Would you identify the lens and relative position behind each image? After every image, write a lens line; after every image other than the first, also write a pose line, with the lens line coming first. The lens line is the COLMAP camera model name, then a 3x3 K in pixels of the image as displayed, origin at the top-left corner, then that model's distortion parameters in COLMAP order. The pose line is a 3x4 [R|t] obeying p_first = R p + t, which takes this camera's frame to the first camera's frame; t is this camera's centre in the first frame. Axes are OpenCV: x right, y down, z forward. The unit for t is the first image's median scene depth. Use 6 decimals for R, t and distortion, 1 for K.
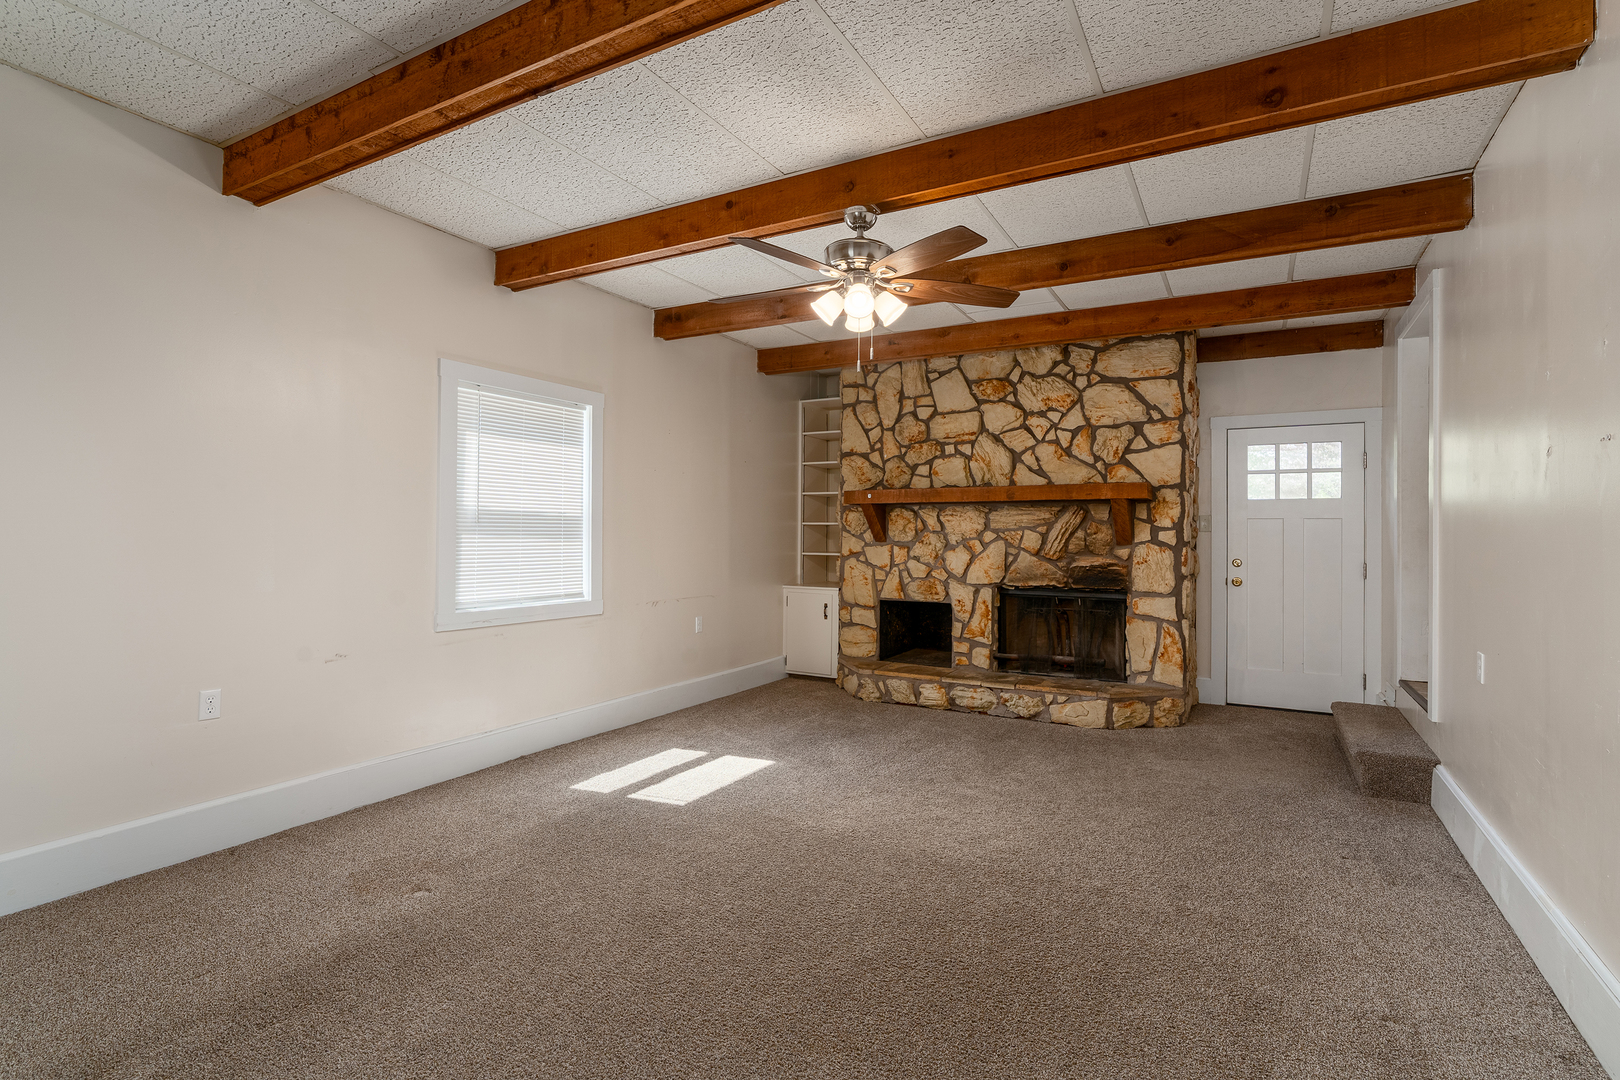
lens RADIAL K [[772.1, 0, 813.4], [0, 772.1, 542.6], [0, 0, 1]] dist [-0.008082, 0.002919]
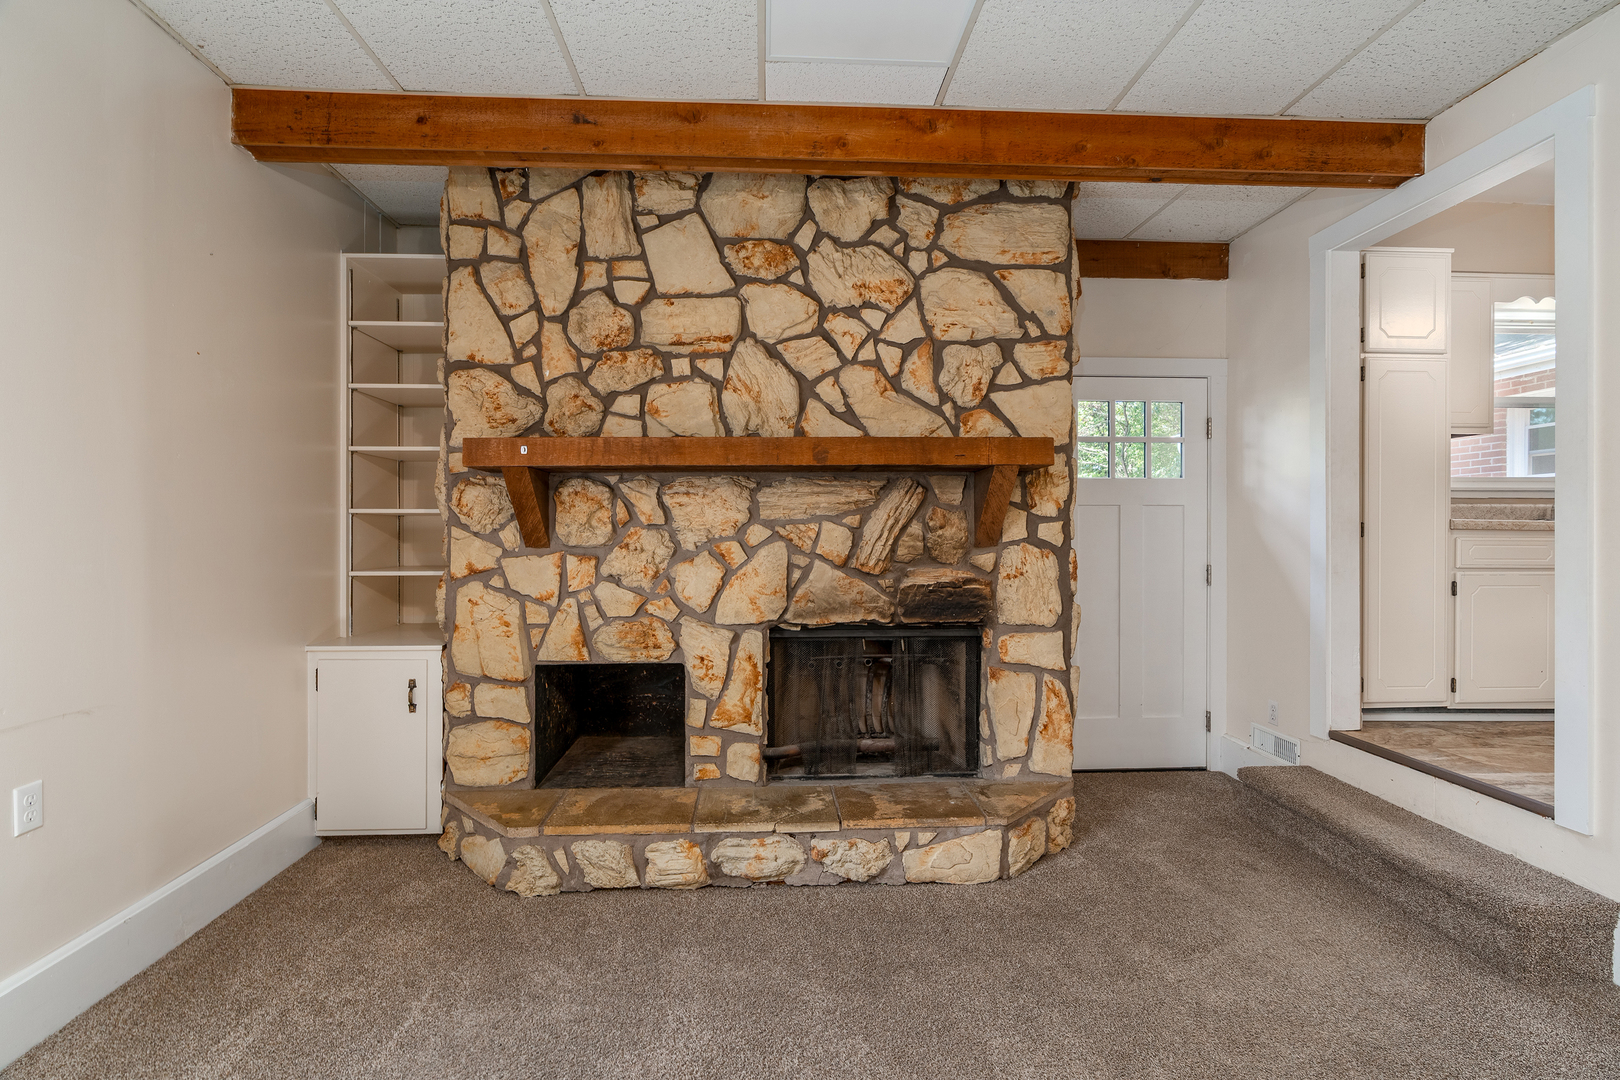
lens RADIAL K [[835.9, 0, 807.9], [0, 835.9, 534.7], [0, 0, 1]] dist [-0.012050, 0.001951]
pose [[0.865932, -0.009492, 0.500072, -0.032406], [0.013184, 0.999906, -0.003852, -0.005243], [-0.499988, 0.009928, 0.865975, 0.498272]]
